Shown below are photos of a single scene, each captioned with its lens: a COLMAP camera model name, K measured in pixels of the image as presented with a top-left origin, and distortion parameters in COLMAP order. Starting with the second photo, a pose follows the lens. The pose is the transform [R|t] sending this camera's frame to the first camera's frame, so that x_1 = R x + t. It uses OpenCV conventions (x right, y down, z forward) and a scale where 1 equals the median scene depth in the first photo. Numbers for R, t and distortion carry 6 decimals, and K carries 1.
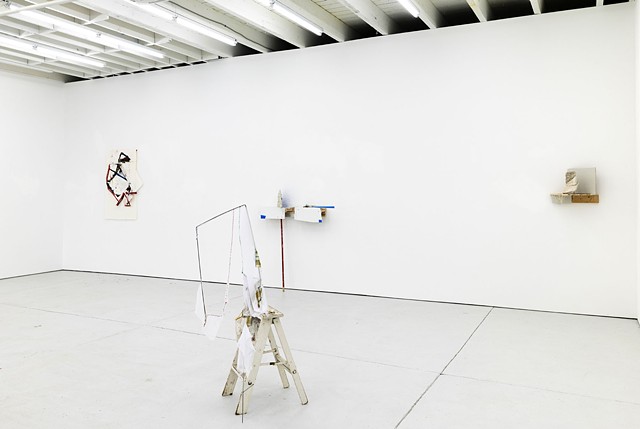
lens RADIAL K [[530.7, 0, 302.0], [0, 530.7, 194.8], [0, 0, 1]] dist [0.000582, -0.008318]
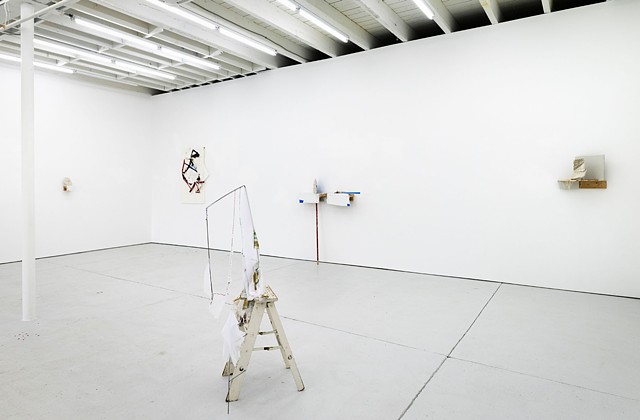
lens RADIAL K [[394.5, 0, 317.3], [0, 394.5, 193.2], [0, 0, 1]] dist [-0.000484, 0.000082]
pose [[0.995834, 0.001773, -0.091173, 0.049056], [-0.000328, 0.999874, 0.015857, 0.010912], [0.091189, -0.015761, 0.995709, 0.142393]]
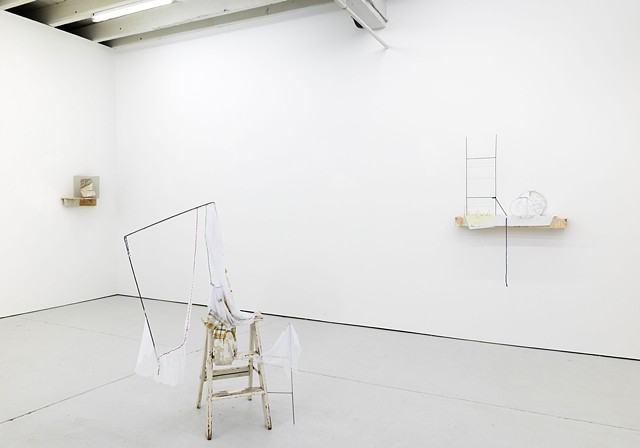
lens RADIAL K [[468.6, 0, 319.6], [0, 468.6, 223.3], [0, 0, 1]] dist [-0.010295, -0.001156]
pose [[0.007029, -0.035097, 0.999359, -0.432850], [-0.004230, 0.999374, 0.035128, 0.013184], [-0.999966, -0.004474, 0.006876, 0.424823]]
